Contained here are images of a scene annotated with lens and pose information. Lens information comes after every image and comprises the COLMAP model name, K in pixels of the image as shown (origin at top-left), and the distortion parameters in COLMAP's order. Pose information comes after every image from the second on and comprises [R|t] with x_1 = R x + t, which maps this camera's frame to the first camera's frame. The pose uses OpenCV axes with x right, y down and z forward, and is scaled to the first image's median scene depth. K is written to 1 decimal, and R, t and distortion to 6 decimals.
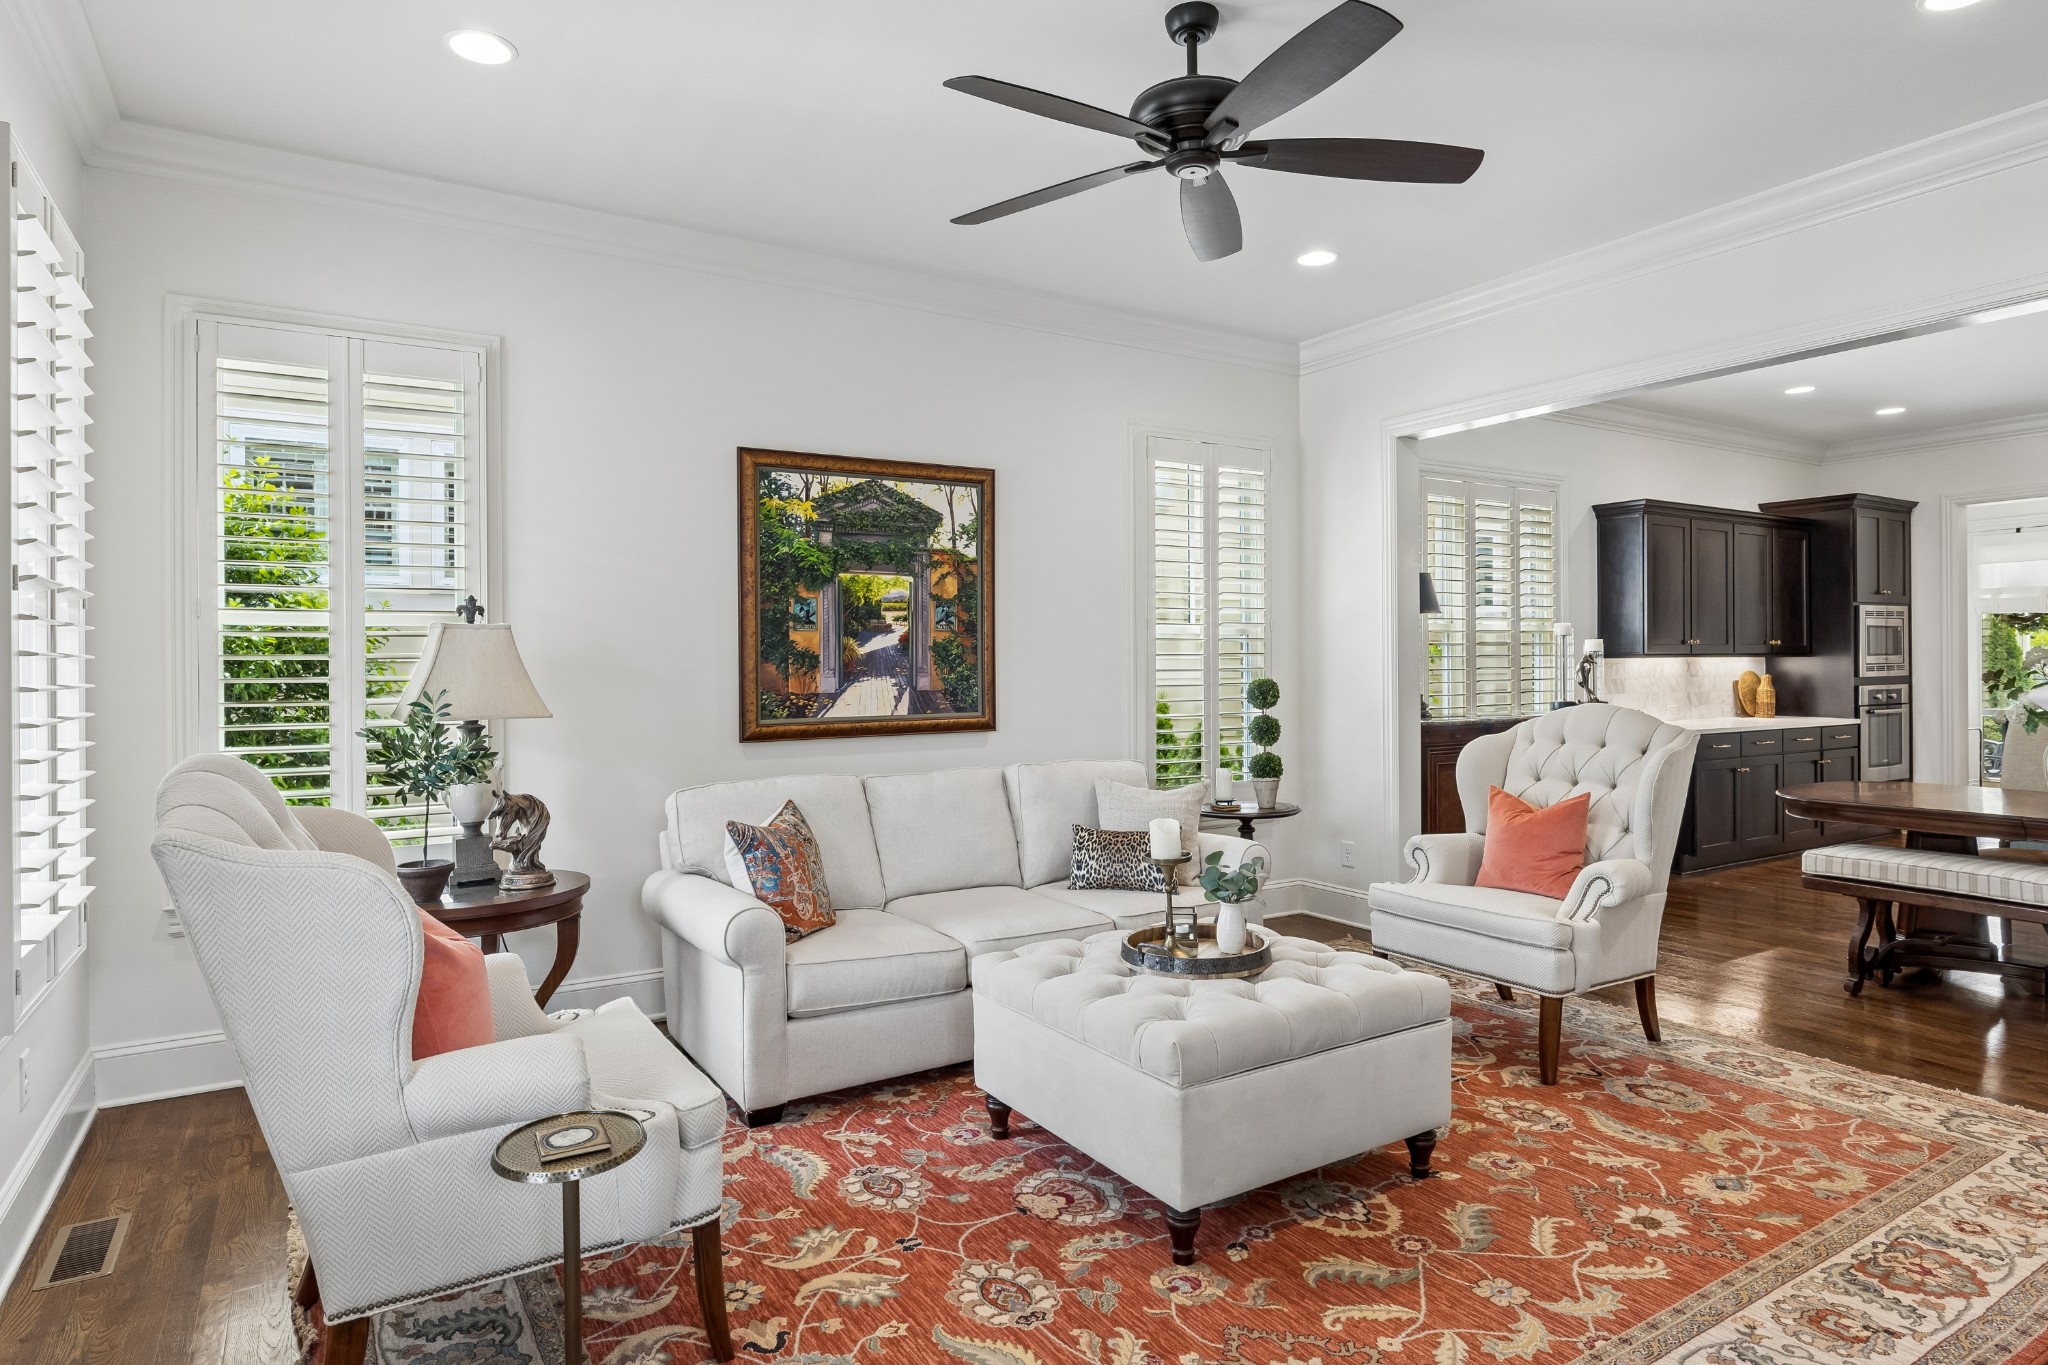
lens RADIAL K [[1140.0, 0, 1017.6], [0, 1140.0, 666.5], [0, 0, 1]] dist [-0.003830, -0.000095]
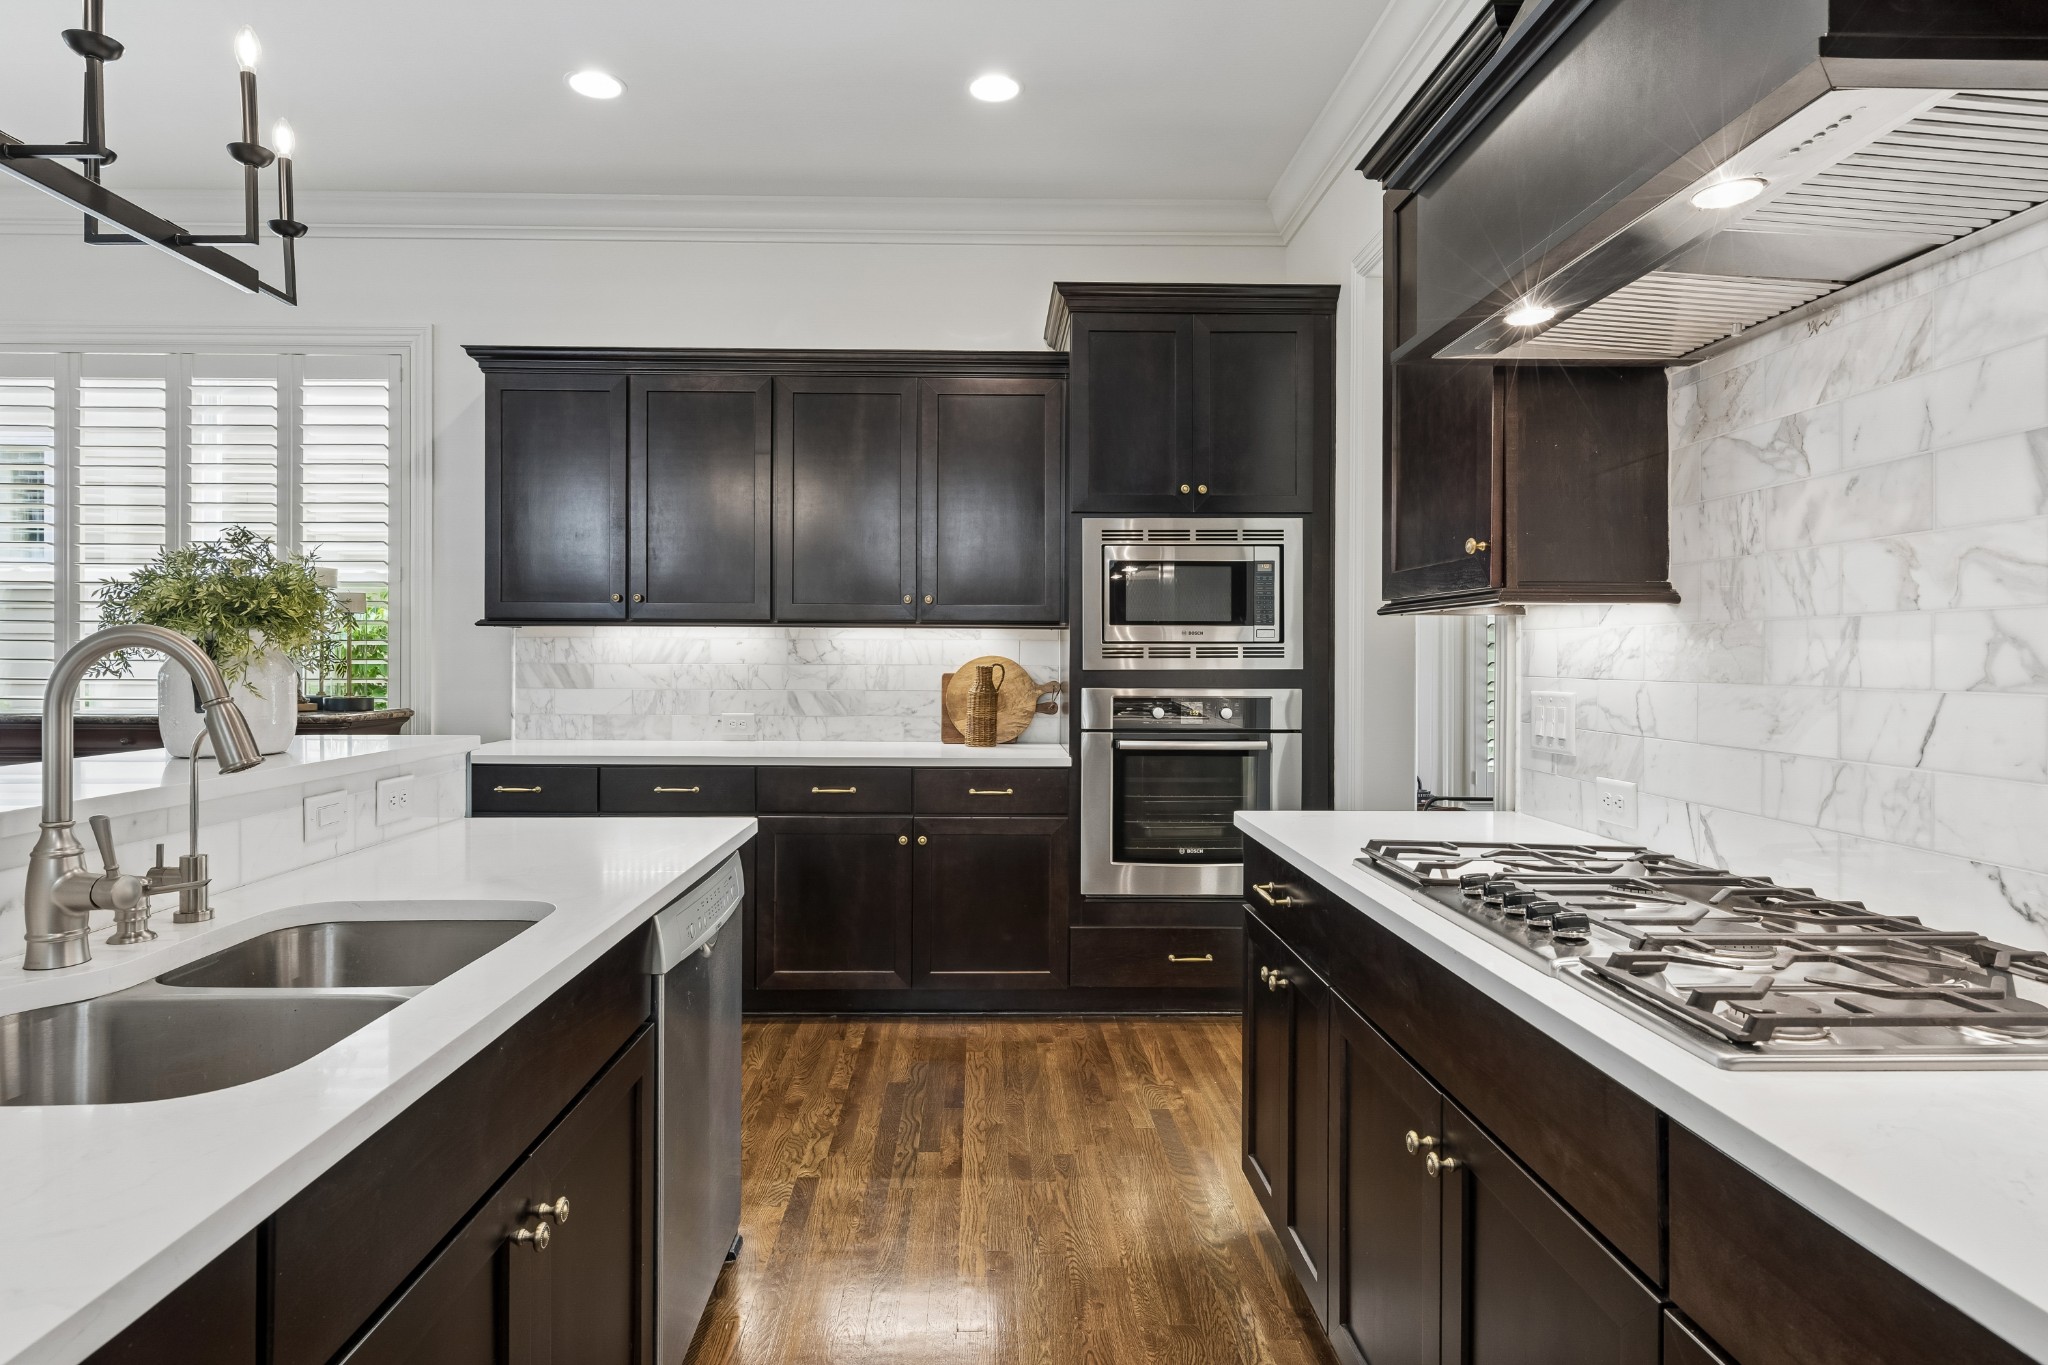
lens RADIAL K [[1140.0, 0, 1017.6], [0, 1140.0, 666.5], [0, 0, 1]] dist [-0.003830, -0.000095]
pose [[0.863627, 0.015239, -0.503901, 1.649974], [-0.012705, 0.999883, 0.008463, 0.007269], [0.503971, -0.000907, 0.863720, 0.988305]]
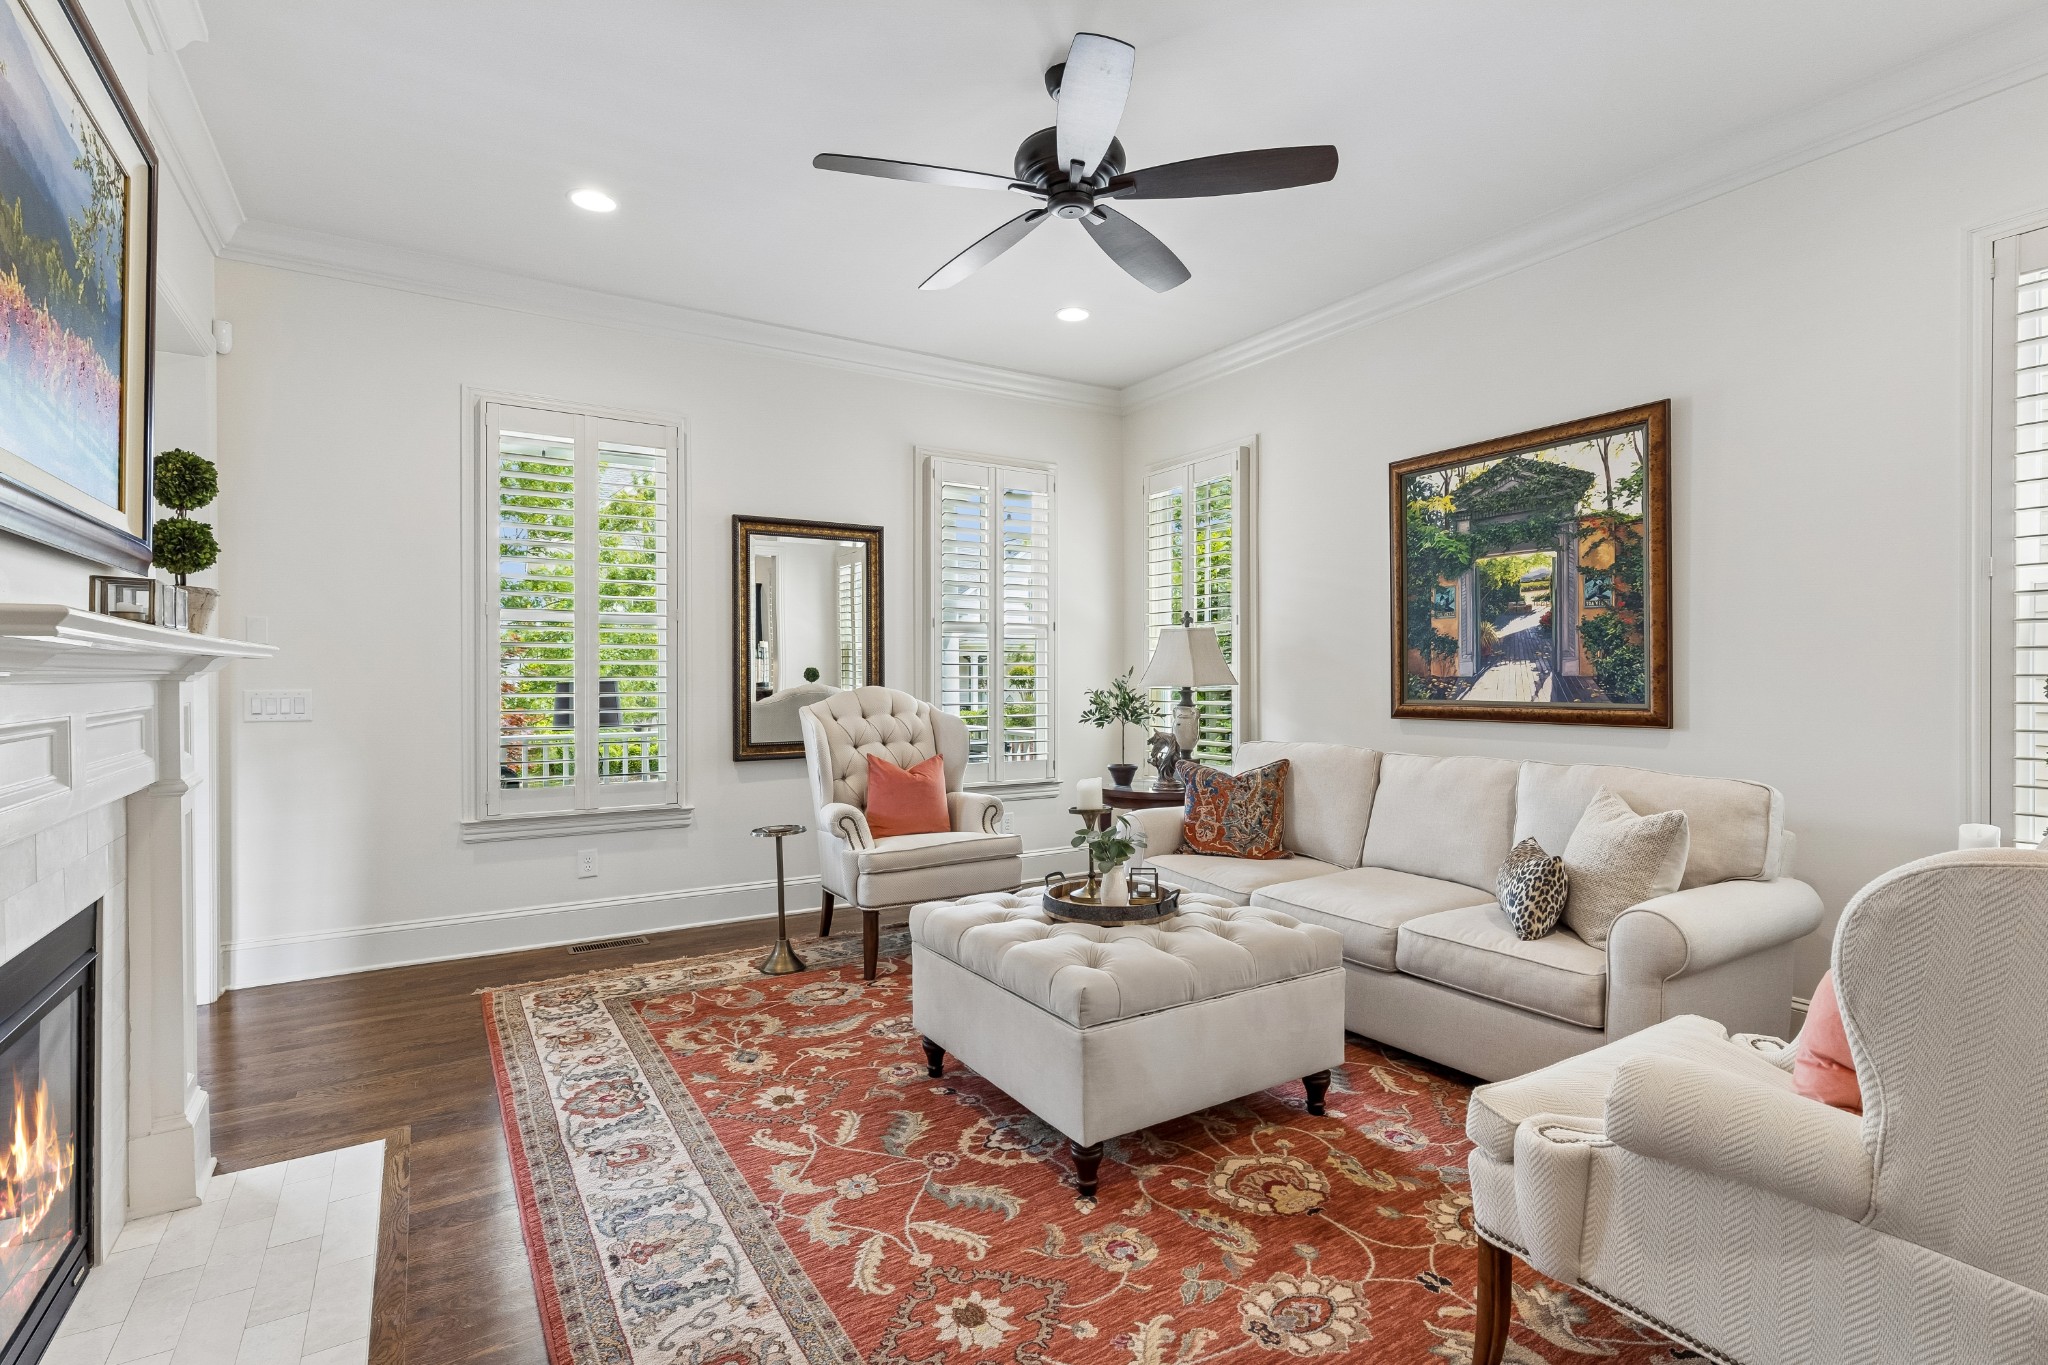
lens RADIAL K [[970.0, 0, 1018.9], [0, 970.0, 678.7], [0, 0, 1]] dist [0.009869, 0.000428]
pose [[0.002365, 0.010991, -0.999937, 0.707961], [0.001651, 0.999938, 0.010995, 0.014509], [0.999996, -0.001677, 0.002347, 0.587807]]
